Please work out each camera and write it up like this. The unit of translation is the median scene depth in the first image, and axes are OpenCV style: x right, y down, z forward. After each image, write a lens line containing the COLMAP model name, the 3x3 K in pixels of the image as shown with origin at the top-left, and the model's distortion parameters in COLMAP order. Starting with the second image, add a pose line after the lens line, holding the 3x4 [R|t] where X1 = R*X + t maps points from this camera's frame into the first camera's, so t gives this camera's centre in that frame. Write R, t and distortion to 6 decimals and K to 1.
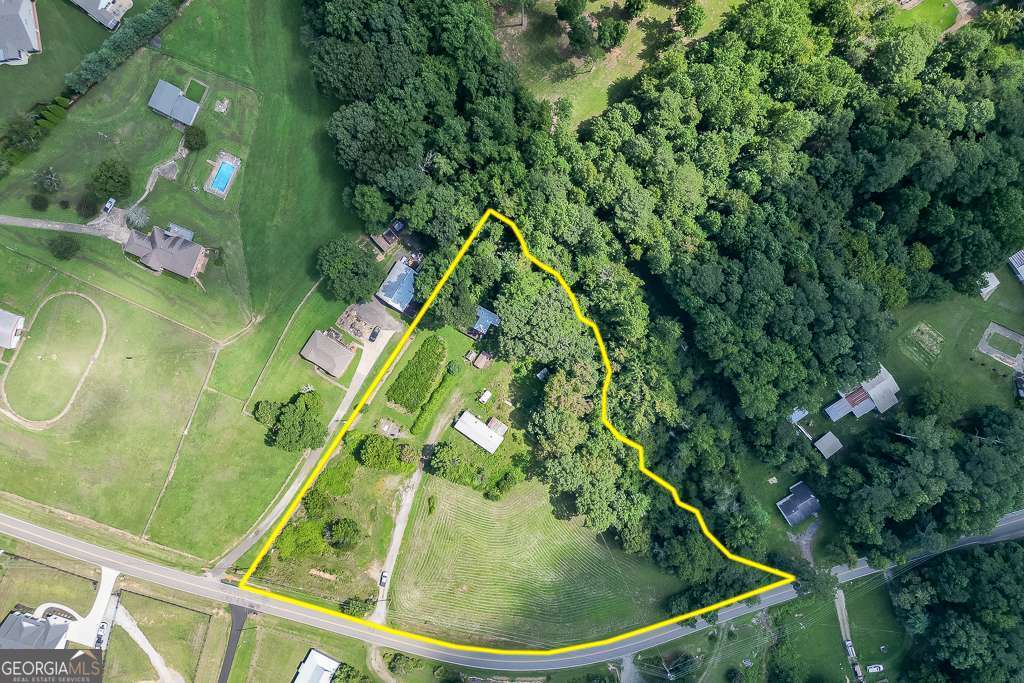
lens RADIAL K [[713.6, 0, 509.0], [0, 713.6, 341.2], [0, 0, 1]] dist [0.089345, -0.083182]
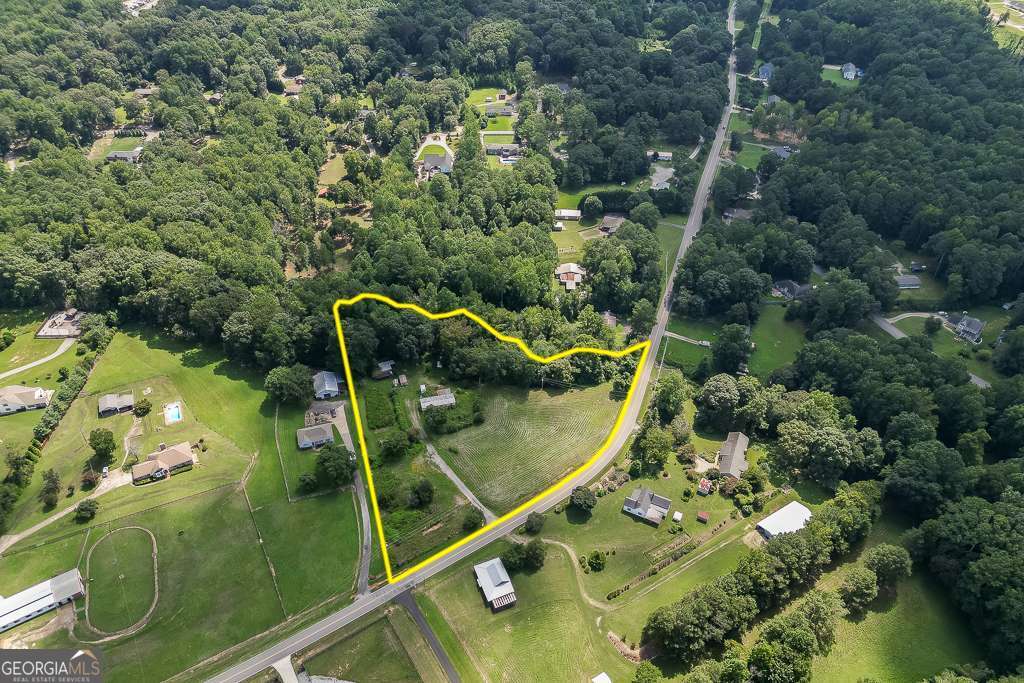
lens RADIAL K [[713.6, 0, 509.0], [0, 713.6, 341.2], [0, 0, 1]] dist [0.089345, -0.083182]
pose [[0.633211, -0.489613, 0.599435, -0.741814], [0.773752, 0.381708, -0.505575, 0.907568], [0.018727, 0.783950, 0.620541, 0.037989]]
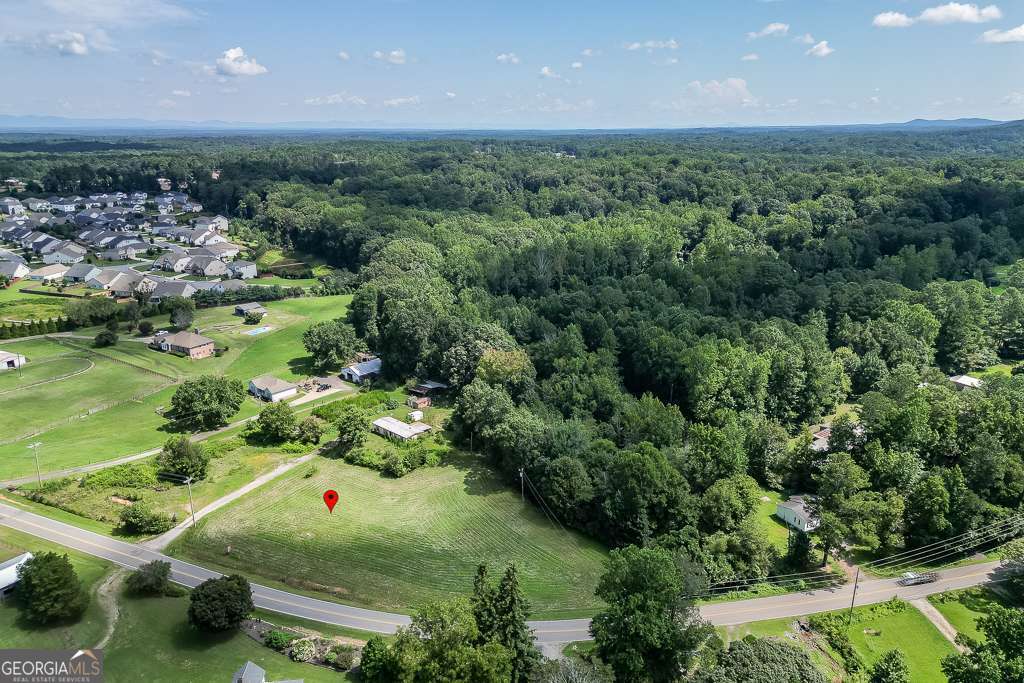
lens RADIAL K [[713.6, 0, 509.0], [0, 713.6, 341.2], [0, 0, 1]] dist [0.089345, -0.083182]
pose [[0.991732, 0.039873, -0.121977, 0.195492], [-0.128101, 0.251045, -0.959461, 0.925052], [-0.007635, 0.967154, 0.254077, 0.679588]]
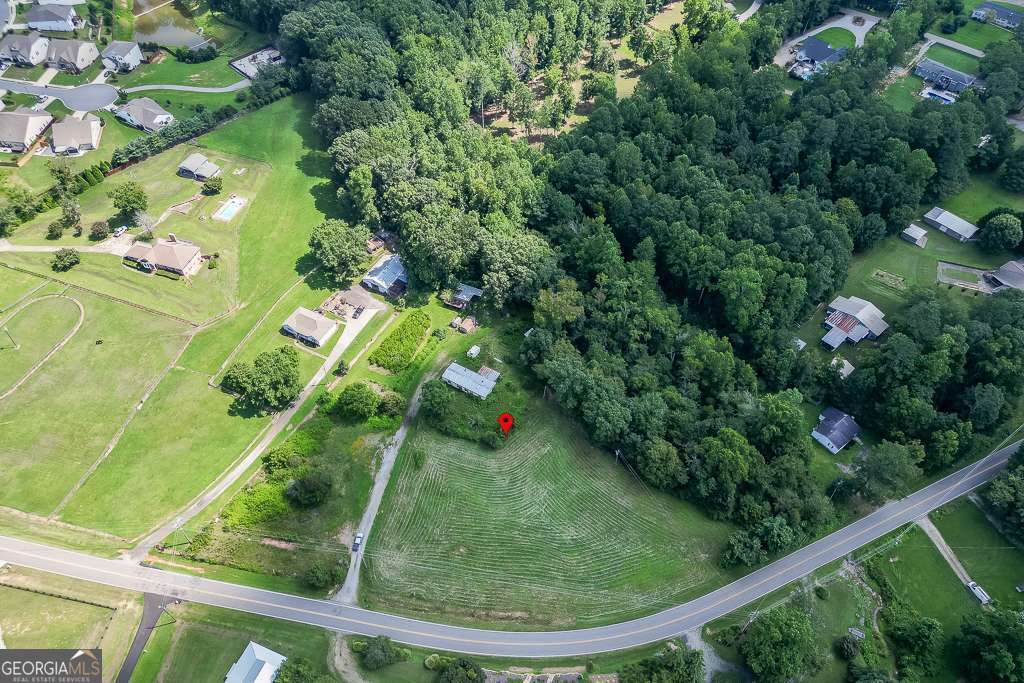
lens RADIAL K [[713.6, 0, 509.0], [0, 713.6, 341.2], [0, 0, 1]] dist [0.089345, -0.083182]
pose [[0.995284, -0.067254, 0.069912, -0.051640], [0.096685, 0.746527, -0.658293, 0.705622], [-0.007918, 0.661948, 0.749508, 0.277272]]
